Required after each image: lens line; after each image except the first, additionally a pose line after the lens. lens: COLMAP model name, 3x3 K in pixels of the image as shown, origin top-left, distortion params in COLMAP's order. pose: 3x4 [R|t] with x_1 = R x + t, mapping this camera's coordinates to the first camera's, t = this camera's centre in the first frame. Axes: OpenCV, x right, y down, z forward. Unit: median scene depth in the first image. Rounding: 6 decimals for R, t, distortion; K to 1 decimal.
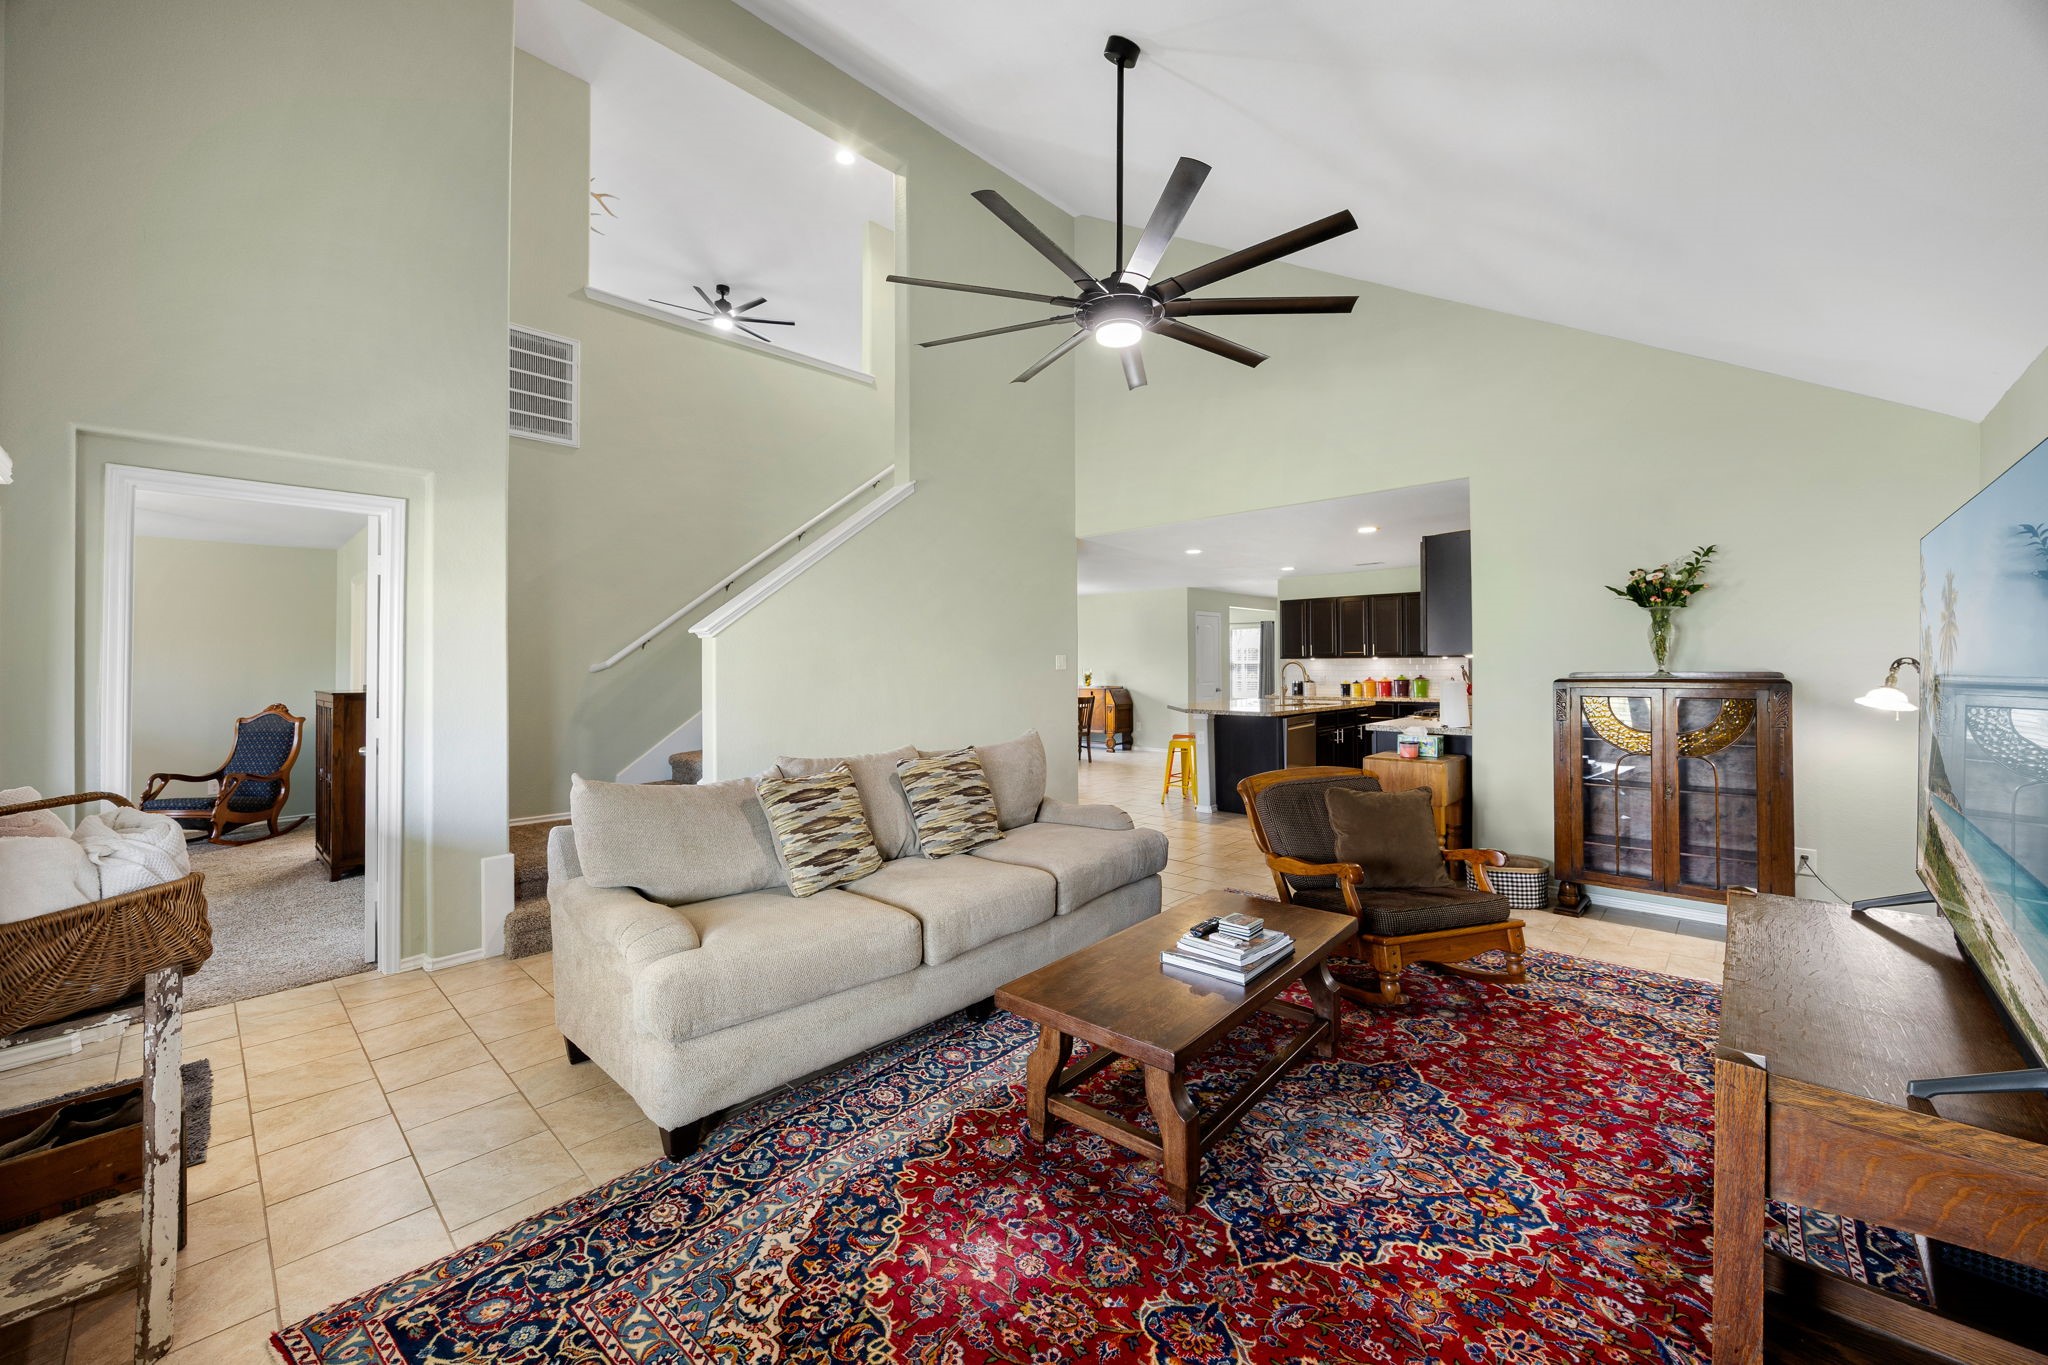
lens RADIAL K [[777.9, 0, 1018.9], [0, 777.9, 684.6], [0, 0, 1]] dist [-0.000868, -0.000054]
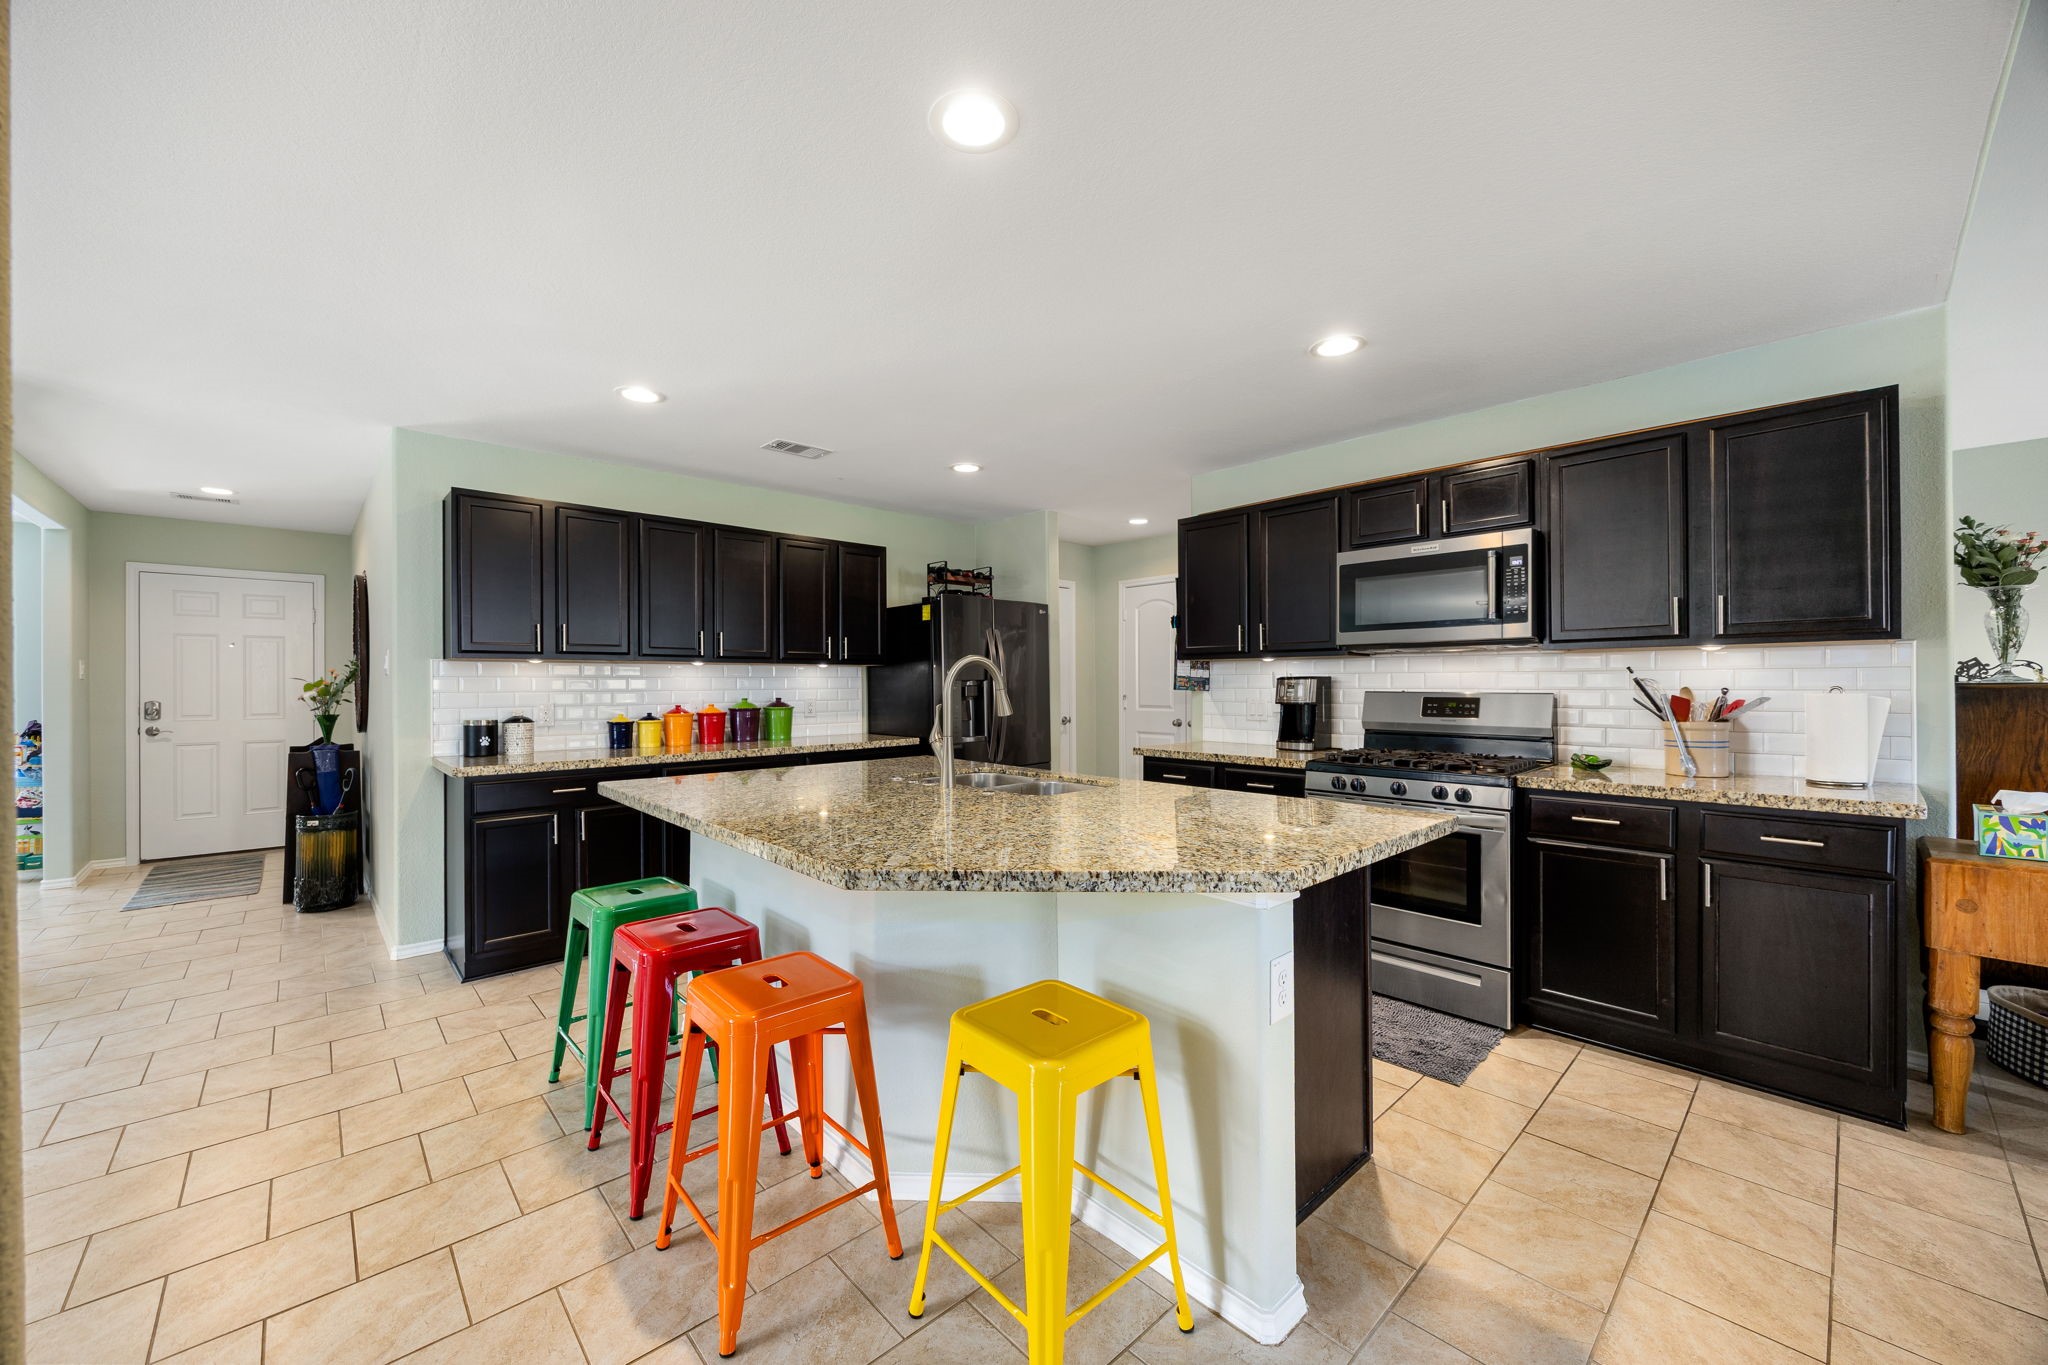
lens RADIAL K [[777.9, 0, 1018.9], [0, 777.9, 684.6], [0, 0, 1]] dist [-0.000868, -0.000054]
pose [[0.061578, 0.011372, 0.998037, 0.011095], [0.033060, 0.999363, -0.013427, -0.008632], [-0.997555, 0.033822, 0.061163, 0.760756]]
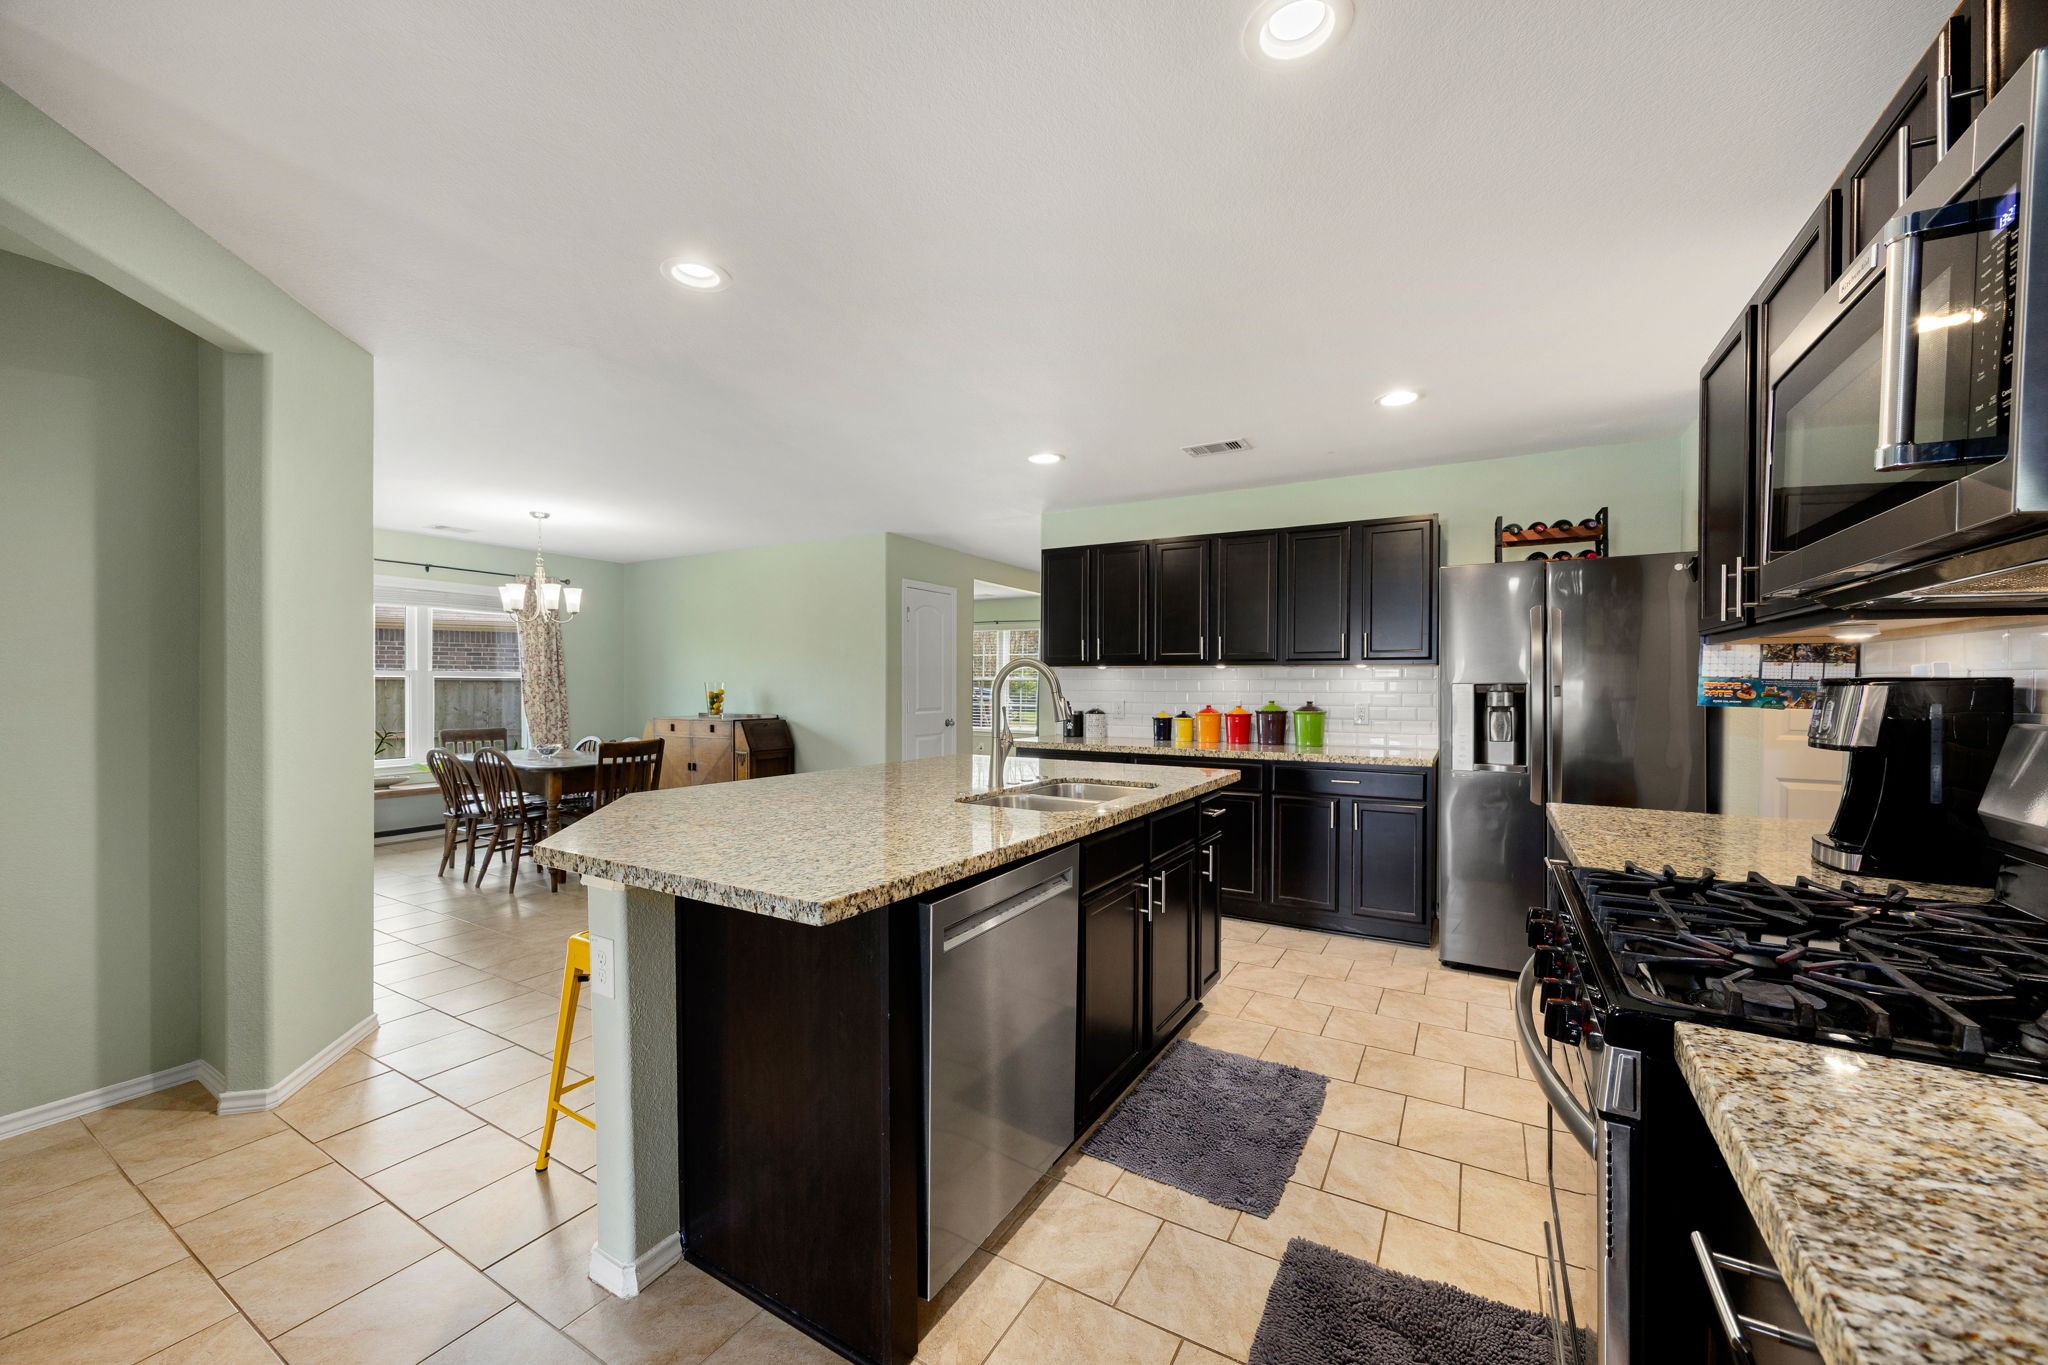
lens RADIAL K [[777.9, 0, 1018.9], [0, 777.9, 684.6], [0, 0, 1]] dist [-0.000868, -0.000054]
pose [[0.974243, 0.019760, 0.224633, 0.217772], [-0.012522, 0.999357, -0.033602, -0.004288], [-0.225153, 0.029924, 0.973864, 0.535065]]
